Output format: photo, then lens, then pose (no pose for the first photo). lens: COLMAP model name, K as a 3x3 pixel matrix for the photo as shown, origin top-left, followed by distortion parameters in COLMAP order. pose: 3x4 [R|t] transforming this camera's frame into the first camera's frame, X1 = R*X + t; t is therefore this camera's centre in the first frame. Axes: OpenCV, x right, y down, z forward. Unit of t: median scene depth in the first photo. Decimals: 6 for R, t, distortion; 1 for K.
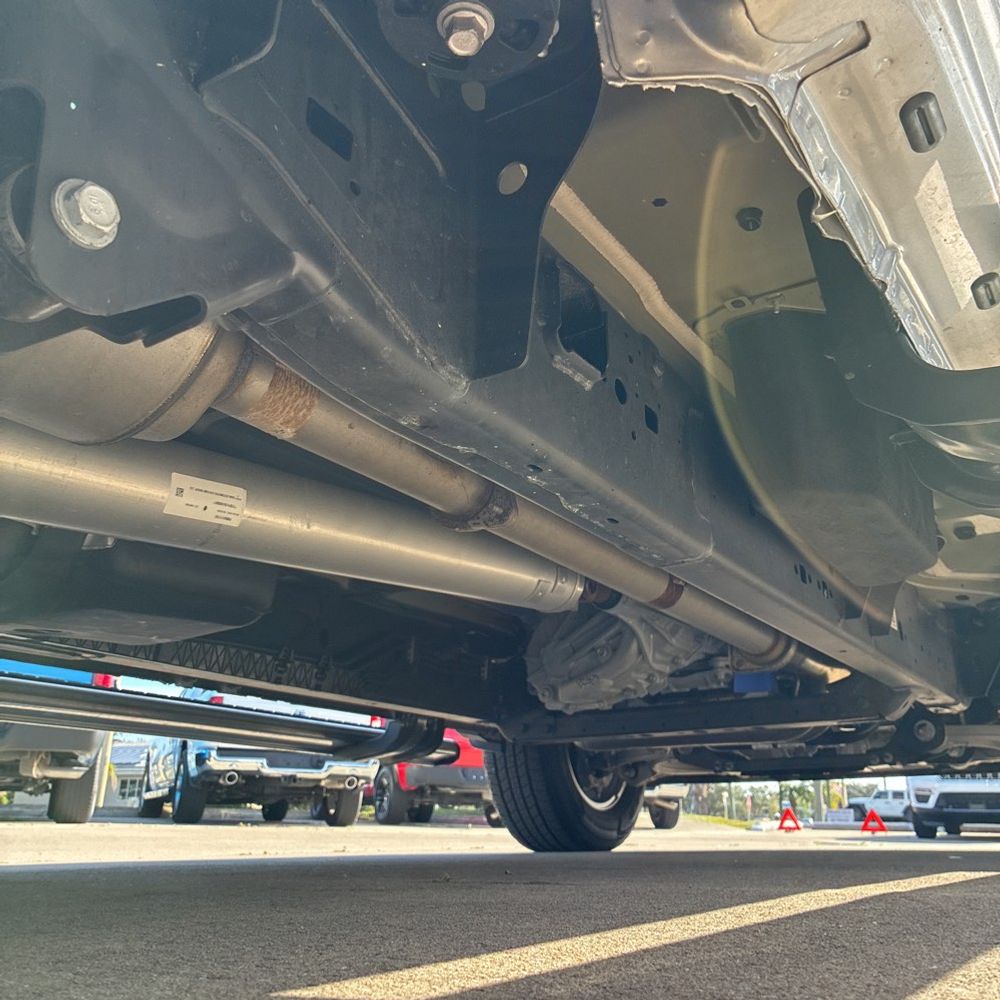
lens RADIAL K [[1015.8, 0, 503.1], [0, 1015.8, 504.2], [0, 0, 1]] dist [0.040170, -0.028529]
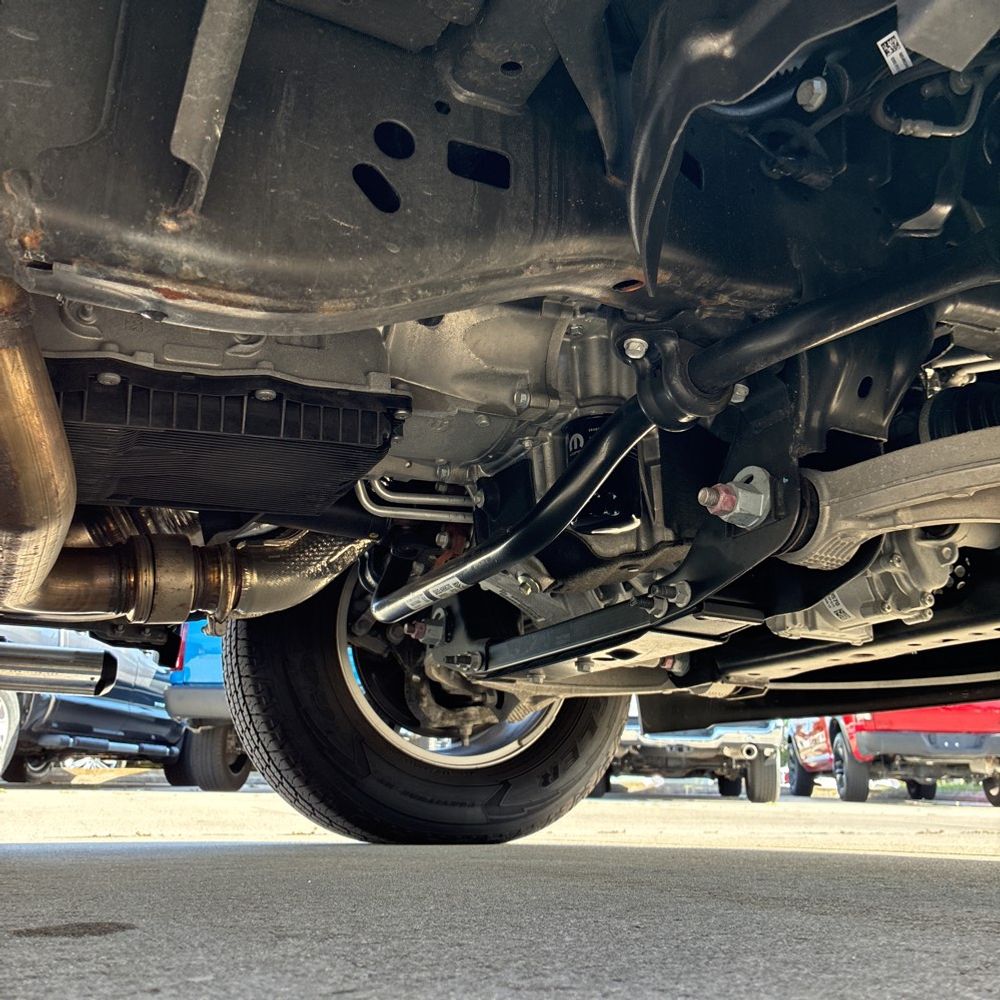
lens RADIAL K [[1015.8, 0, 503.1], [0, 1015.8, 504.2], [0, 0, 1]] dist [0.040170, -0.028529]
pose [[0.860638, -0.142895, -0.488757, 0.091250], [0.152942, 0.988042, -0.019558, 0.039670], [0.485707, -0.057919, 0.872201, 0.122855]]
